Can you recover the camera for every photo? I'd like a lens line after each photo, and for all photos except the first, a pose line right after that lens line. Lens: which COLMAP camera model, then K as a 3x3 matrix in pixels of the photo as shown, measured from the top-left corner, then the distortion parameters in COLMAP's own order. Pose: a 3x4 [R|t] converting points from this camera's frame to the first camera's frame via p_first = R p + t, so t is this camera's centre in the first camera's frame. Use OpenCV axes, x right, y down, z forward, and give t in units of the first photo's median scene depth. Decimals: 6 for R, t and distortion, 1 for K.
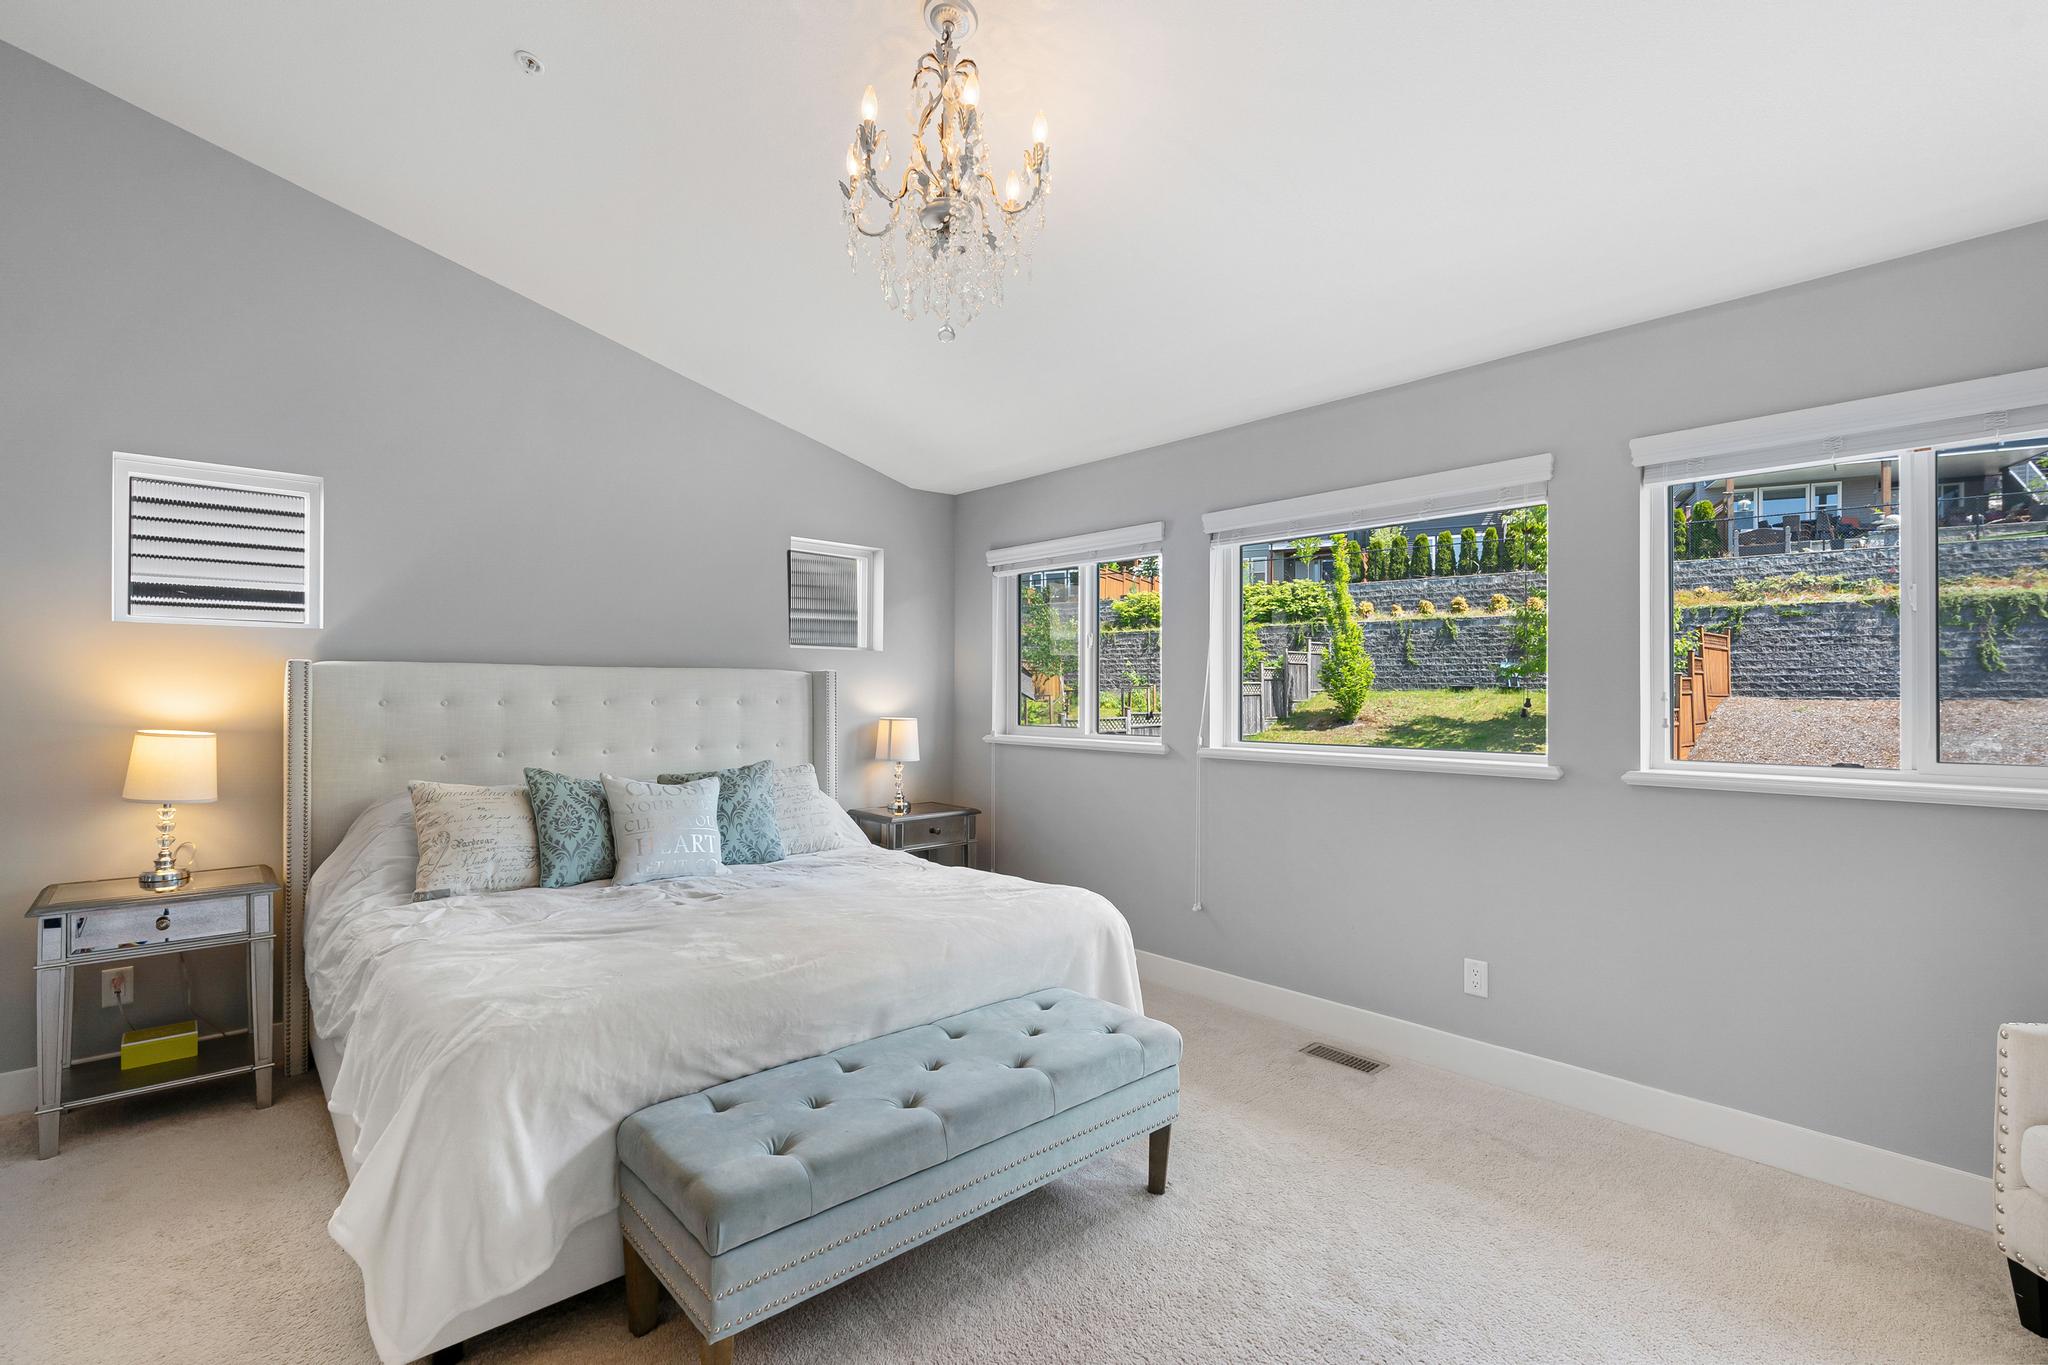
lens RADIAL K [[946.6, 0, 1024.0], [0, 946.6, 682.5], [0, 0, 1]] dist [0.000733, 0.000175]
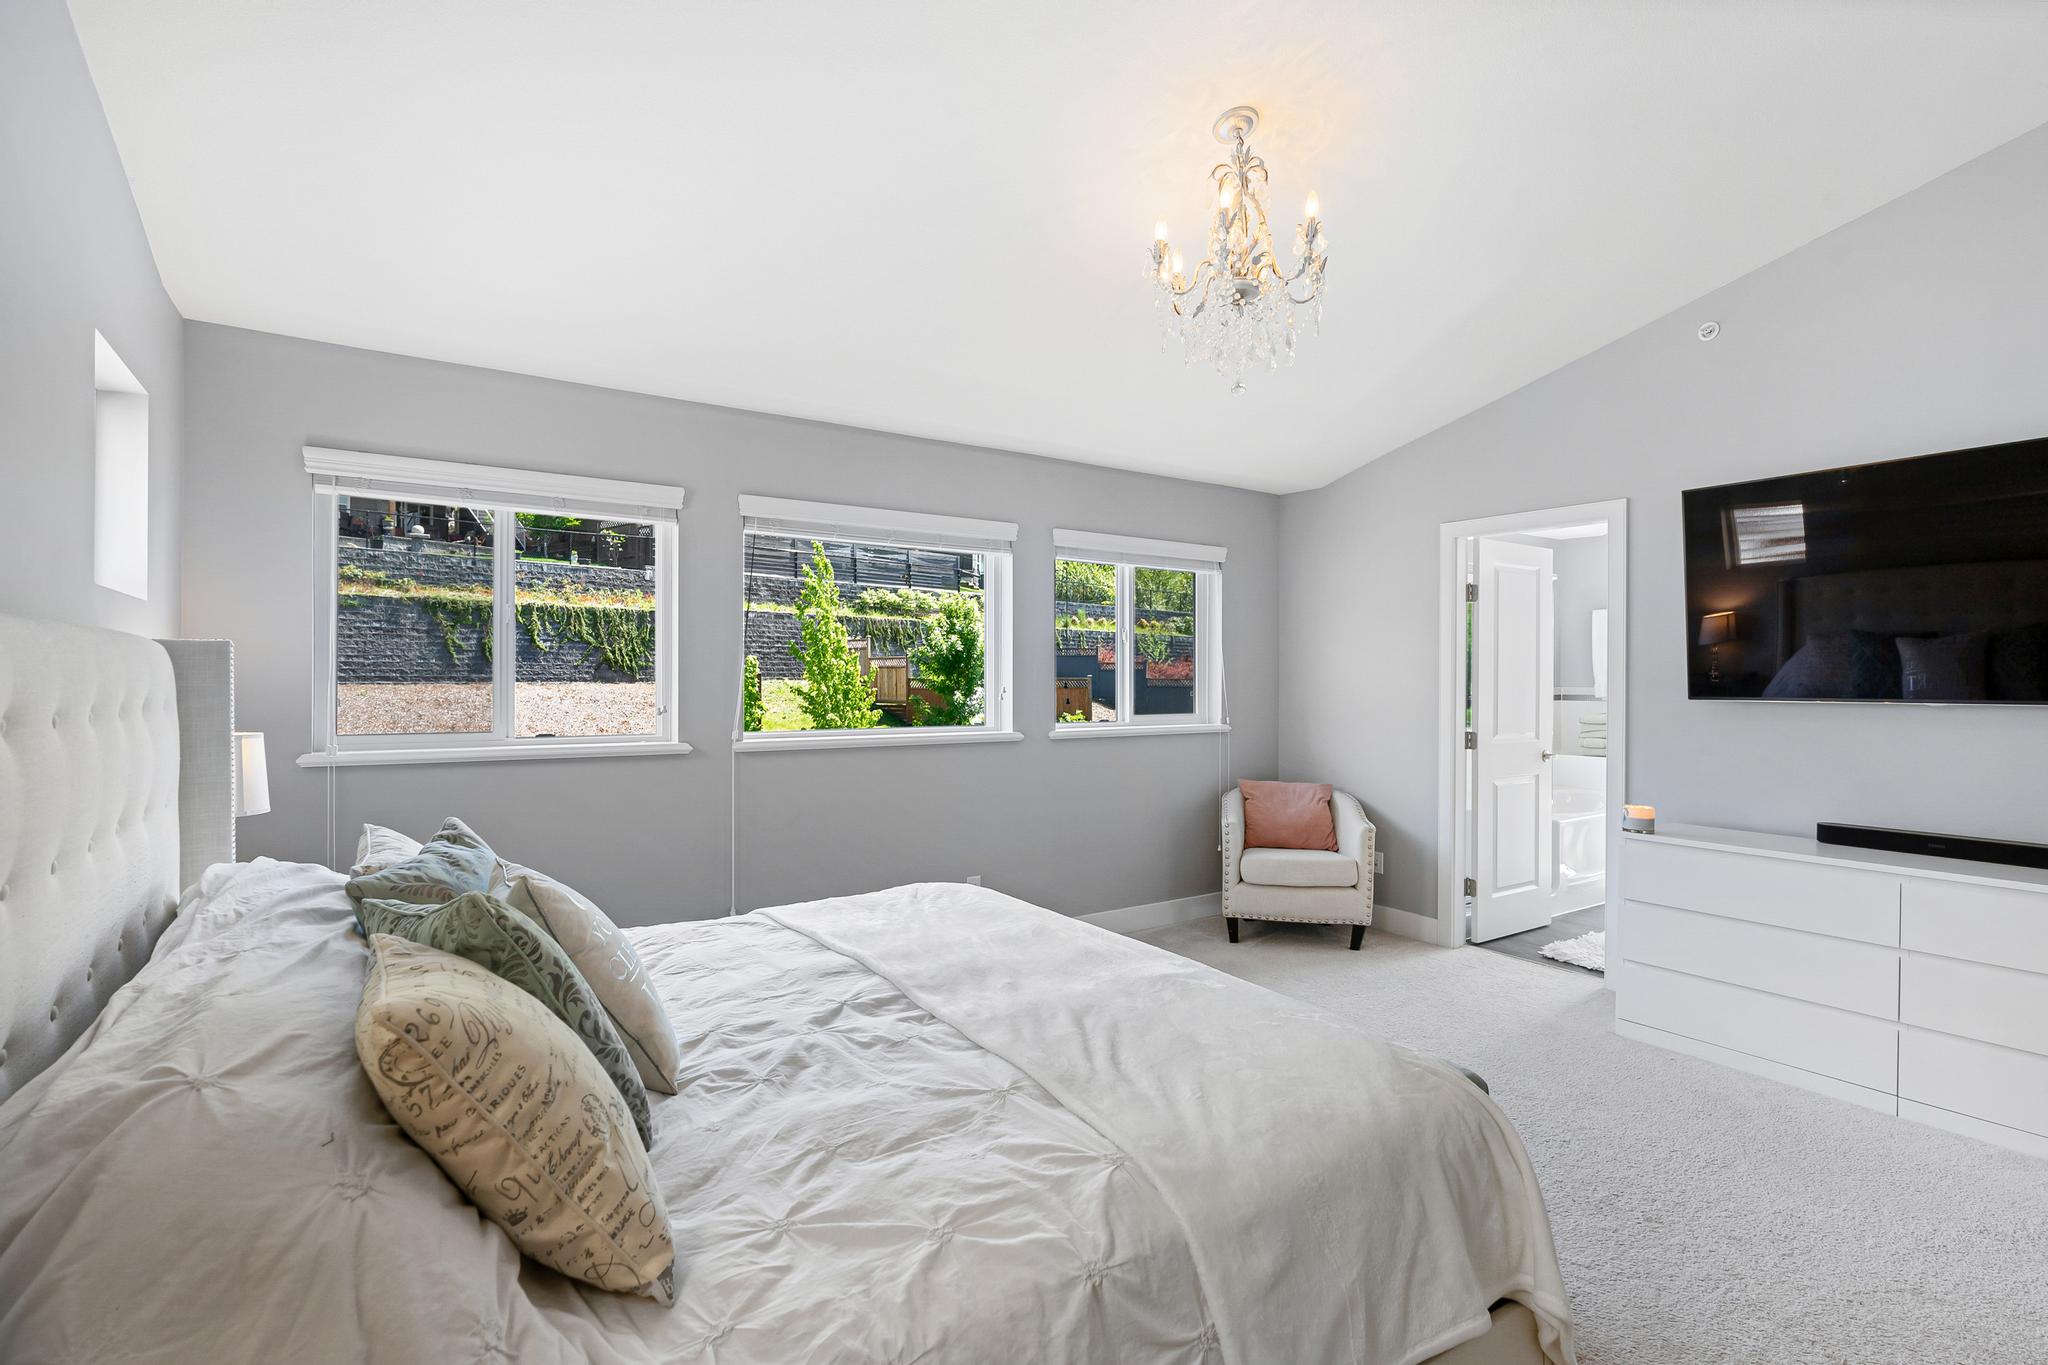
lens RADIAL K [[926.1, 0, 1024.0], [0, 926.1, 682.5], [0, 0, 1]] dist [0.000420, 0.000037]
pose [[0.169825, -0.003988, 0.985466, -0.087420], [-0.012396, 0.999904, 0.006183, 0.000075], [-0.985396, -0.013266, 0.169759, 0.073773]]
